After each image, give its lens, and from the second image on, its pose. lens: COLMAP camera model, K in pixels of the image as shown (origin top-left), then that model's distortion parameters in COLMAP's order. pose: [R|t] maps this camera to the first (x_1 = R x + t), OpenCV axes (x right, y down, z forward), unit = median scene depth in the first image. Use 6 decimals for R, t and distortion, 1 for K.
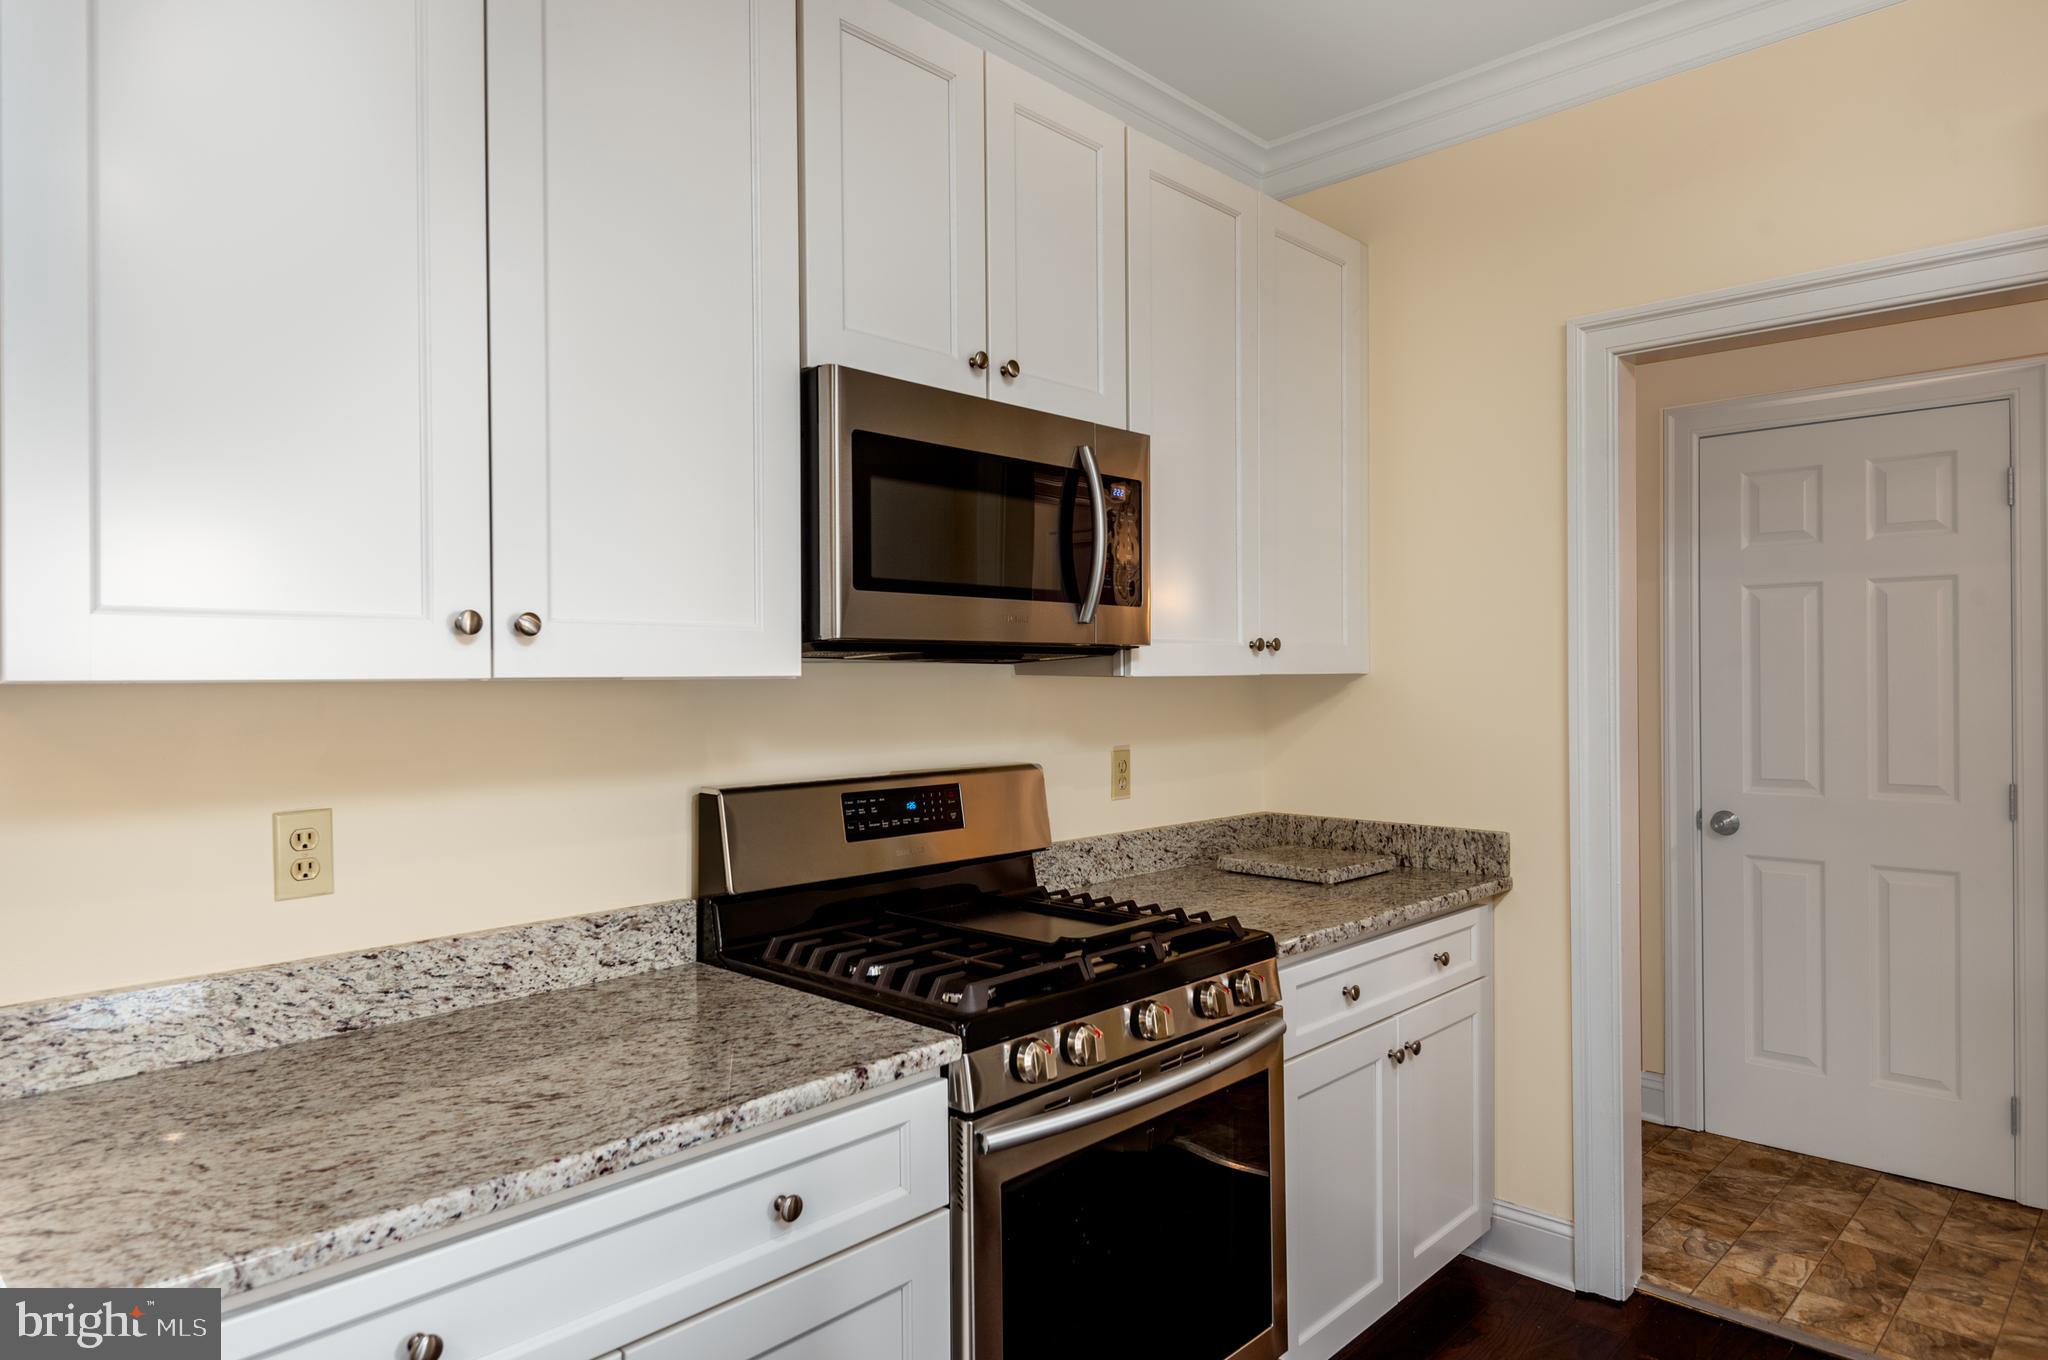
lens RADIAL K [[1232.4, 0, 1016.3], [0, 1232.4, 672.2], [0, 0, 1]] dist [0.030596, -0.000280]
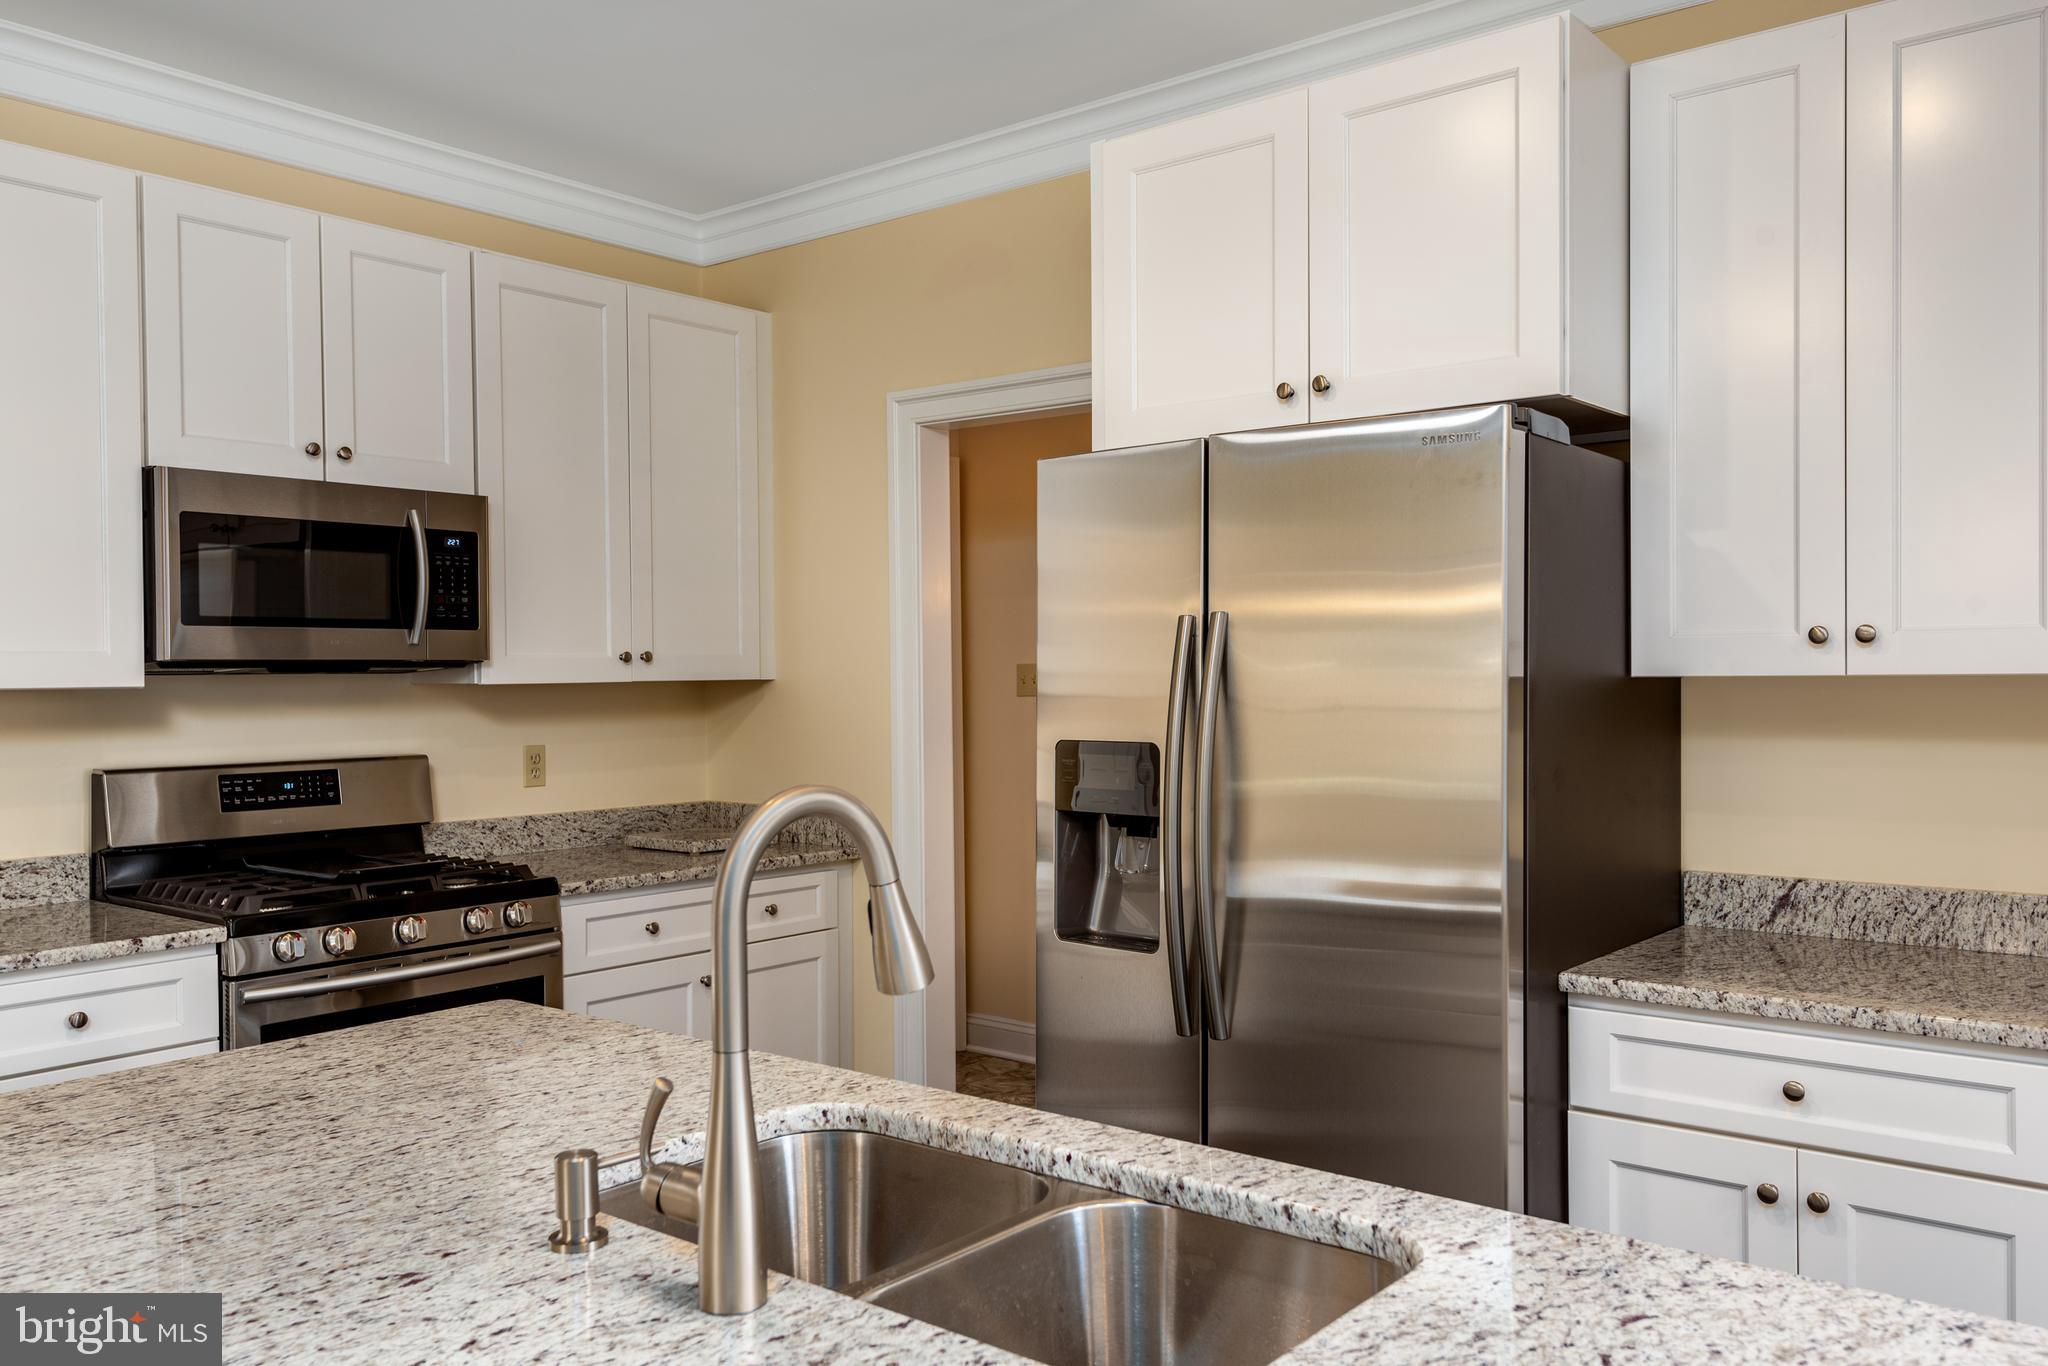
lens RADIAL K [[1614.5, 0, 1008.6], [0, 1614.5, 684.2], [0, 0, 1]] dist [0.025836, -0.007285]
pose [[0.997115, -0.002543, 0.075866, 0.599732], [0.001758, 0.999944, 0.010418, -0.015455], [-0.075888, -0.010255, 0.997064, -0.827882]]
